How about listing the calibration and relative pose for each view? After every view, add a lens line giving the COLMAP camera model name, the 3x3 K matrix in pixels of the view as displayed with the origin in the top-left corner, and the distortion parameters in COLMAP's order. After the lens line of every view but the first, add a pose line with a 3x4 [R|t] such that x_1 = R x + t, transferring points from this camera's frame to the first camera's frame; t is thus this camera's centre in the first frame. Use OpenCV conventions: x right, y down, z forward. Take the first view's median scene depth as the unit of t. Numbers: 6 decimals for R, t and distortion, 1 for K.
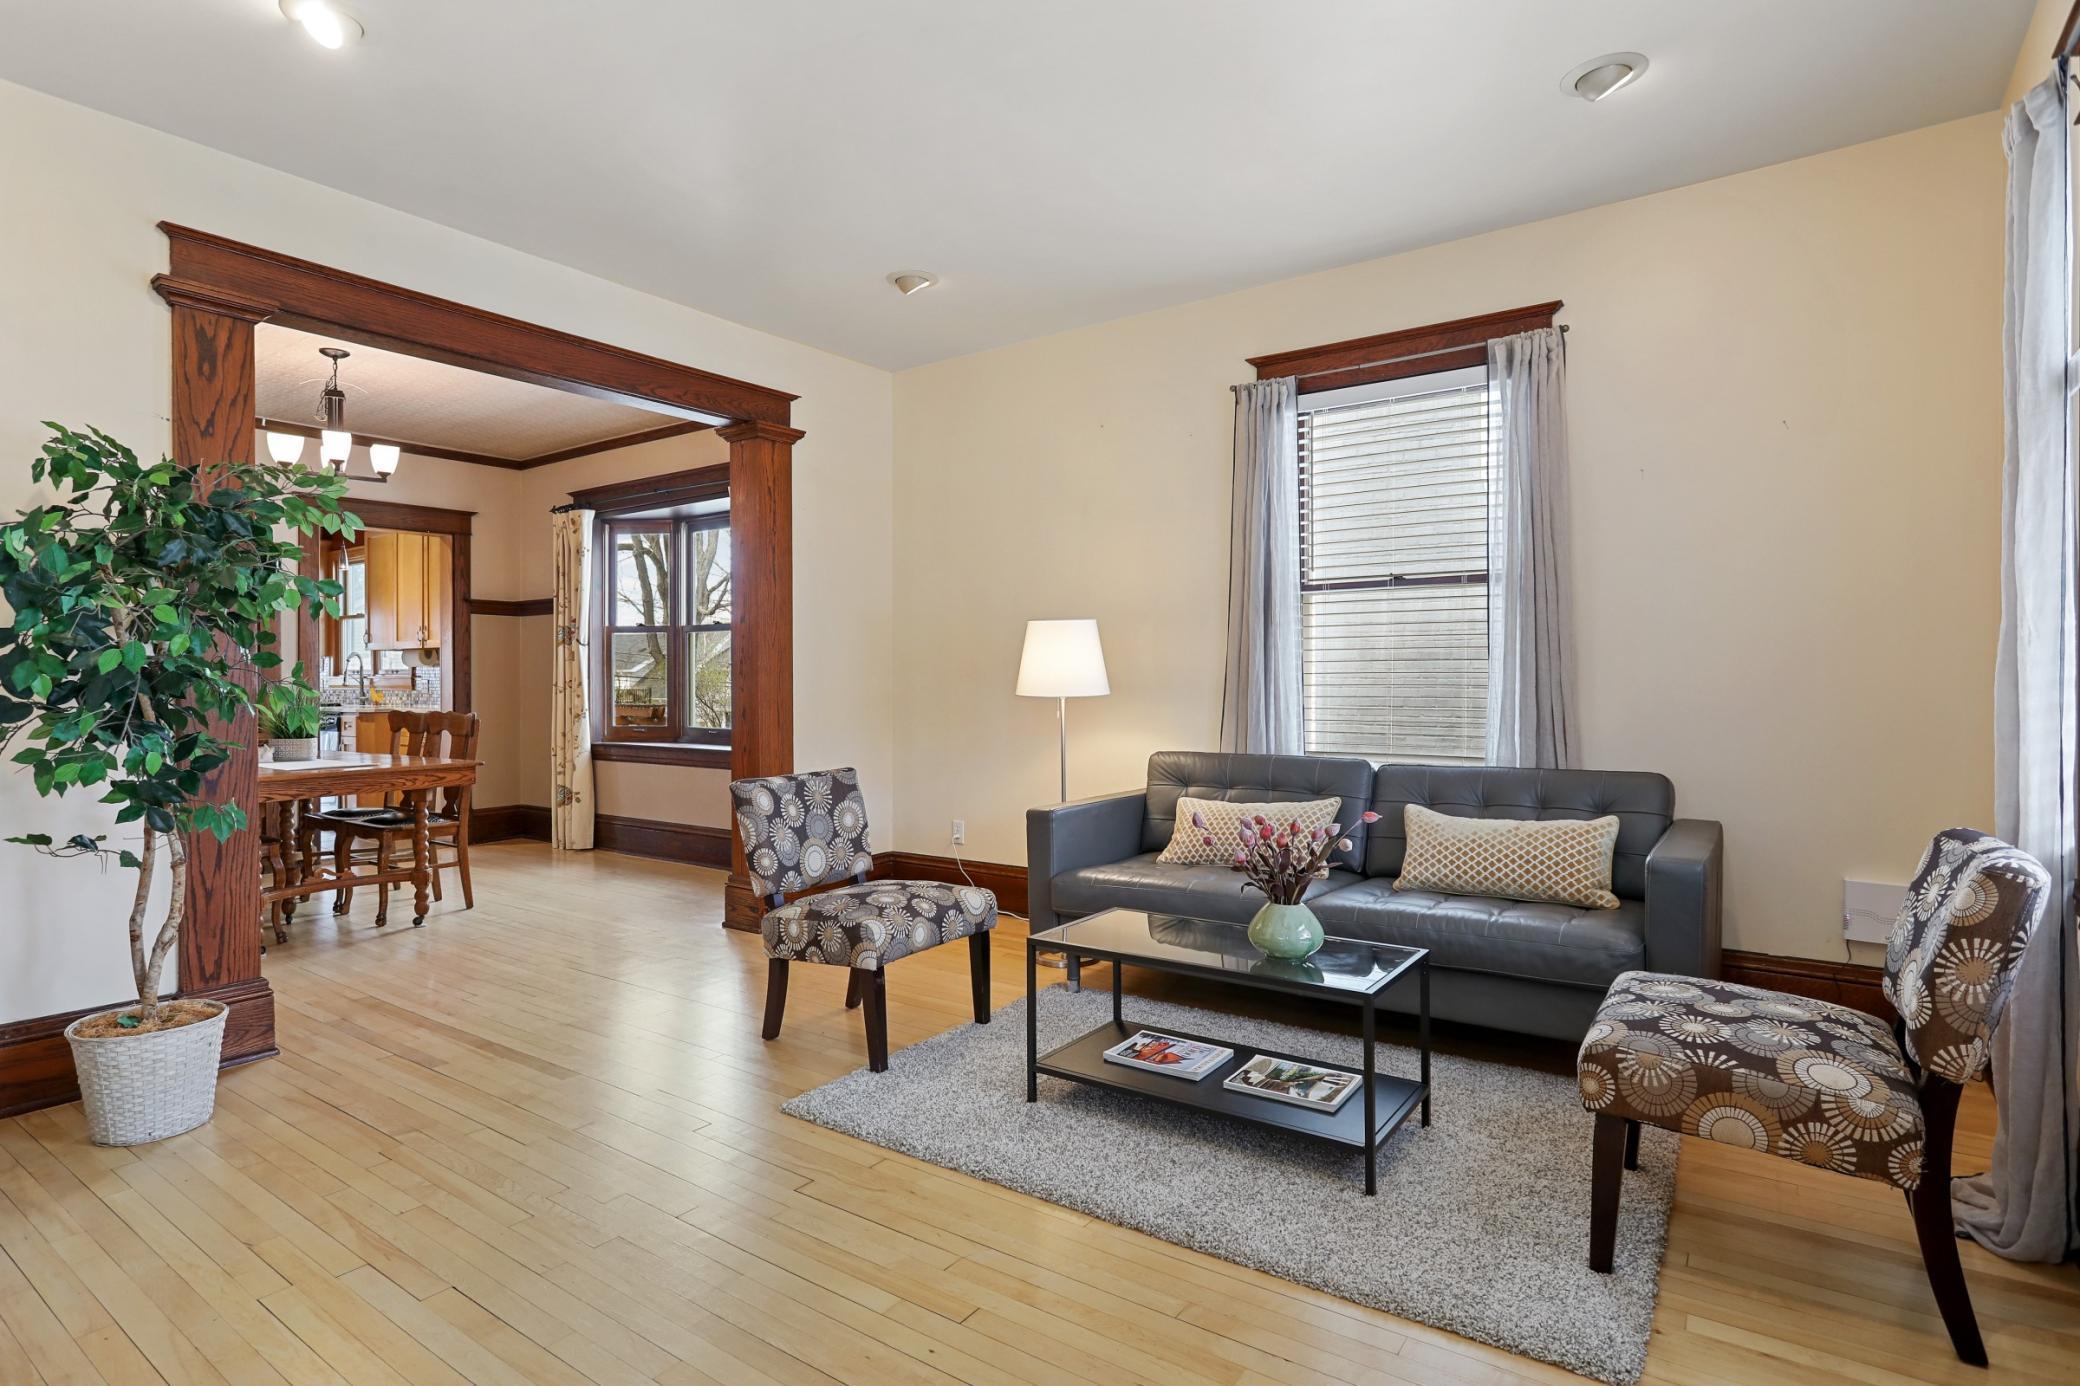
lens RADIAL K [[1069.8, 0, 1040.0], [0, 1069.8, 693.0], [0, 0, 1]] dist [0.000263, -0.000716]
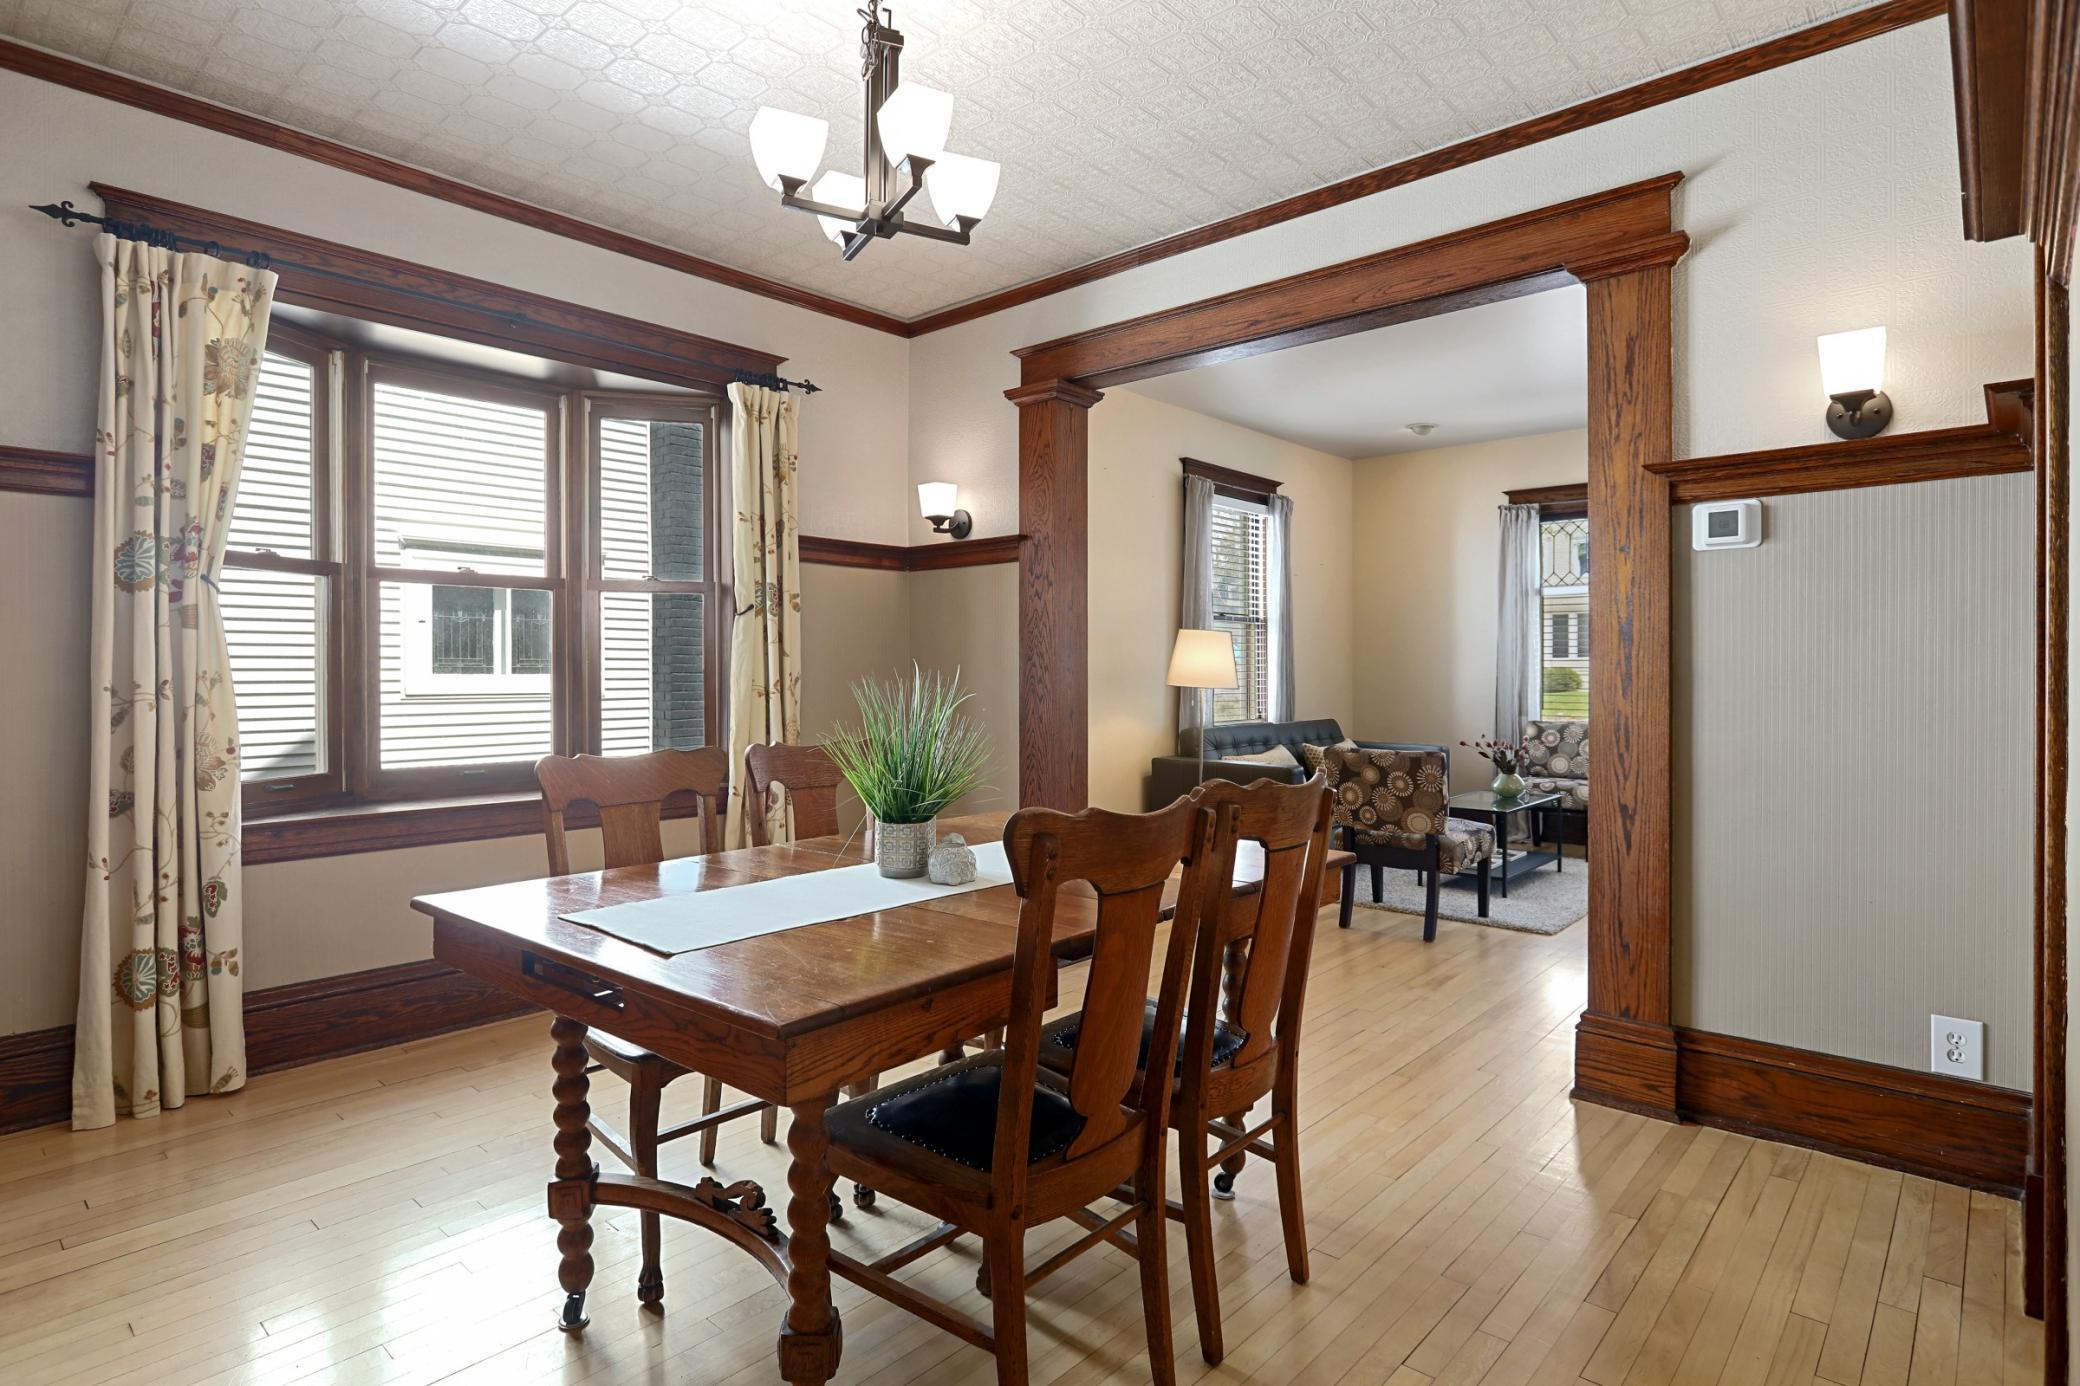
lens RADIAL K [[1089.5, 0, 1036.4], [0, 1089.5, 681.8], [0, 0, 1]] dist [-0.001100, -0.000320]
pose [[0.124244, -0.002405, 0.992249, -0.808970], [0.006691, 0.999976, 0.001585, -0.008768], [-0.992229, 0.006442, 0.124257, 0.644059]]
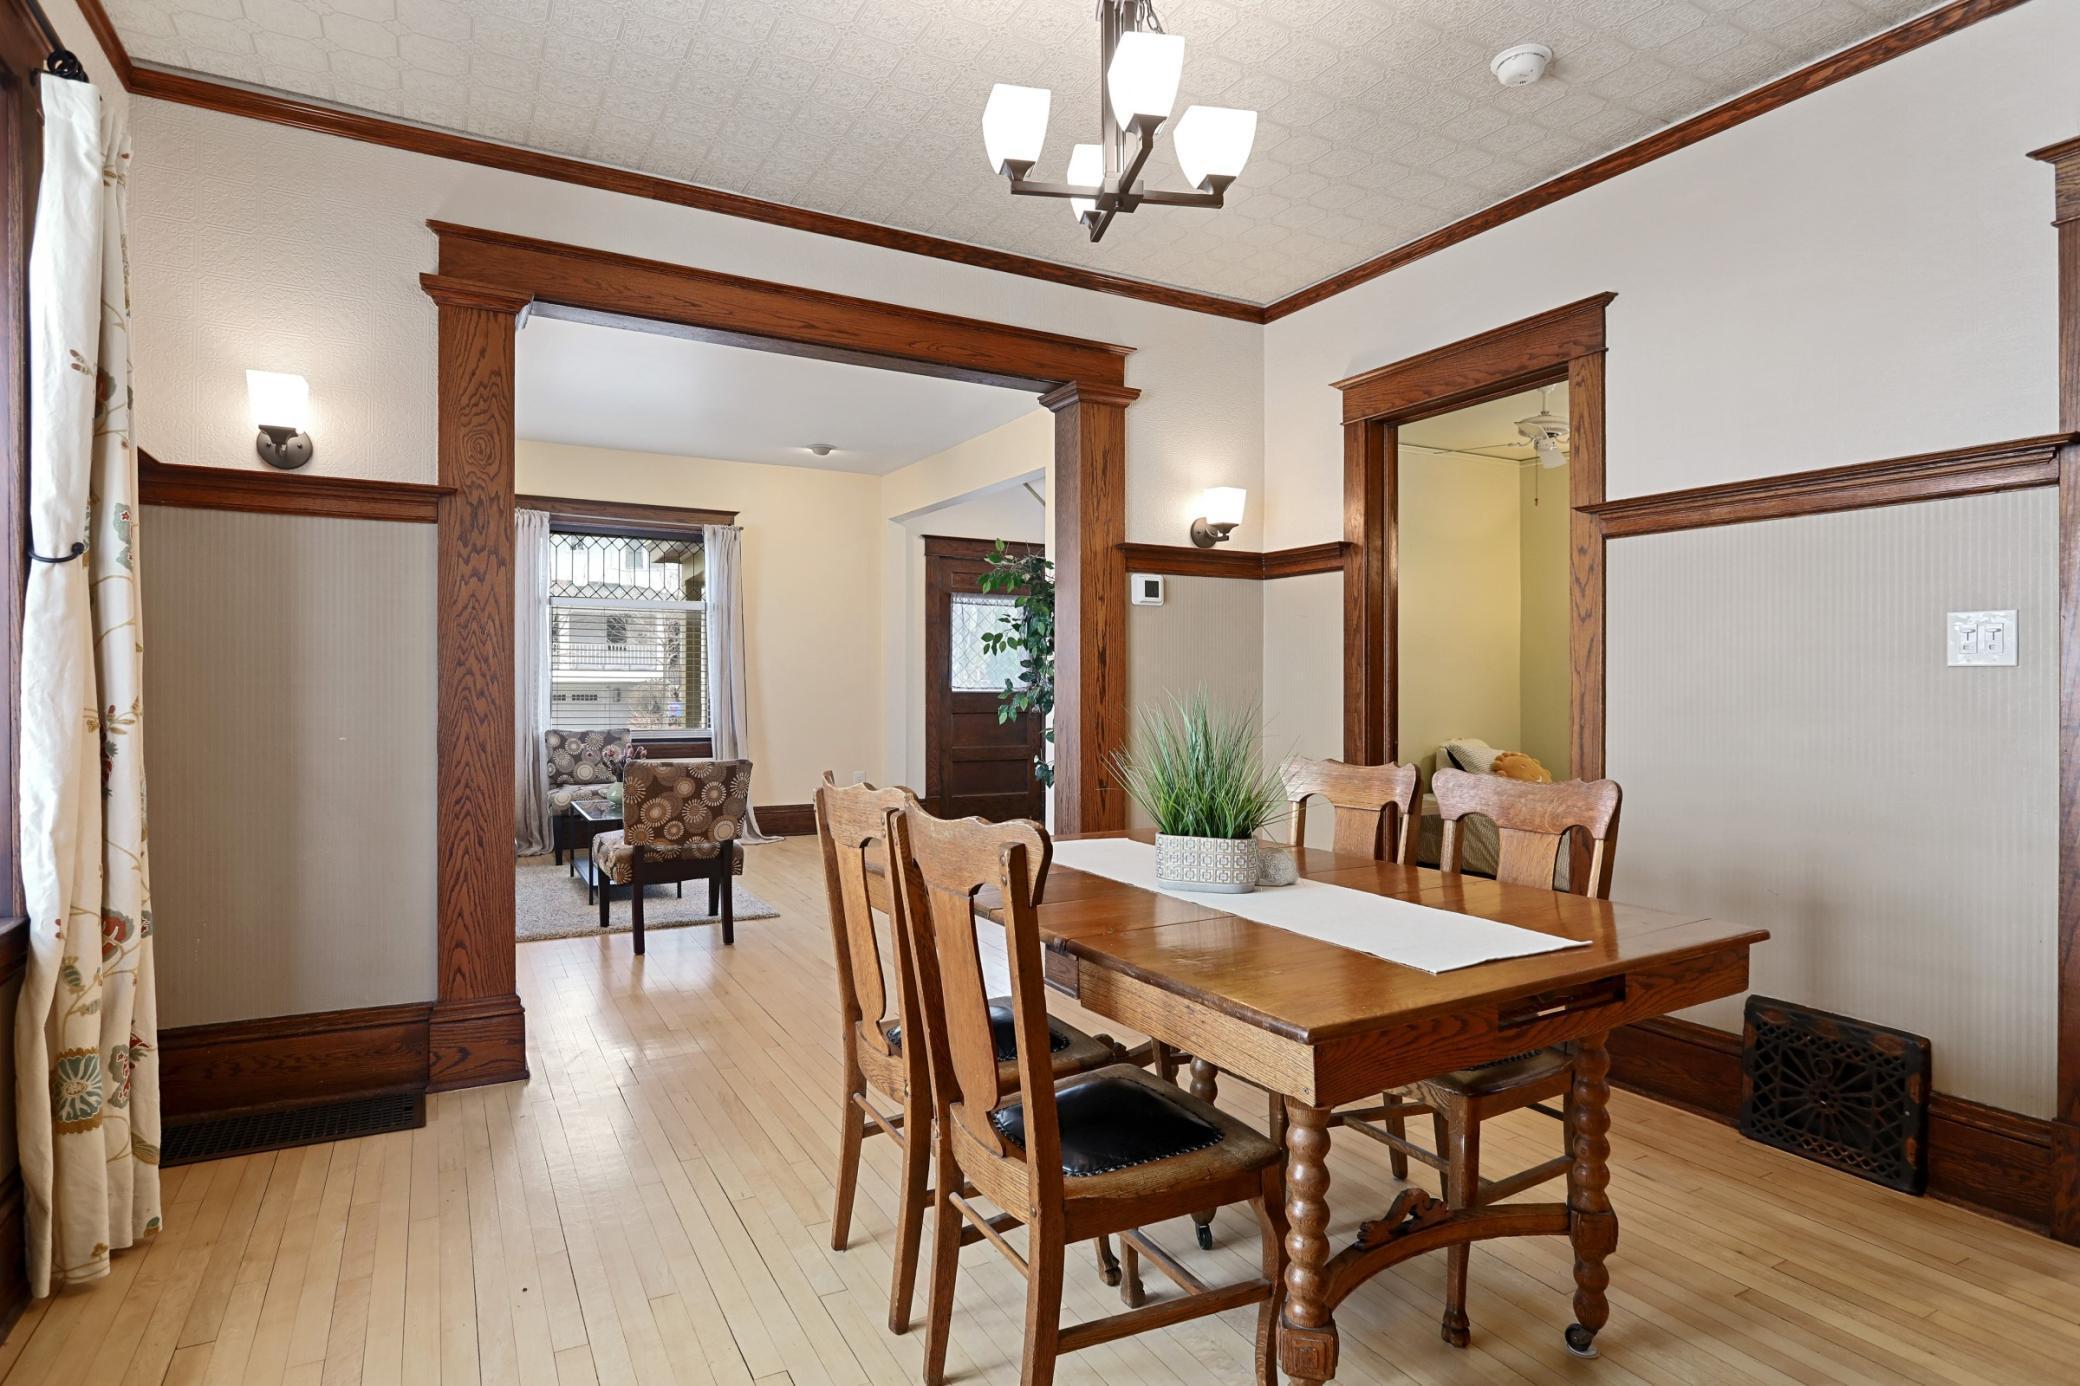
lens RADIAL K [[1089.5, 0, 1036.4], [0, 1089.5, 681.8], [0, 0, 1]] dist [-0.001100, -0.000320]
pose [[-0.895941, 0.001637, 0.444169, -0.596538], [0.003336, 0.999990, 0.003044, -0.014125], [-0.444160, 0.004209, -0.895938, 1.018542]]
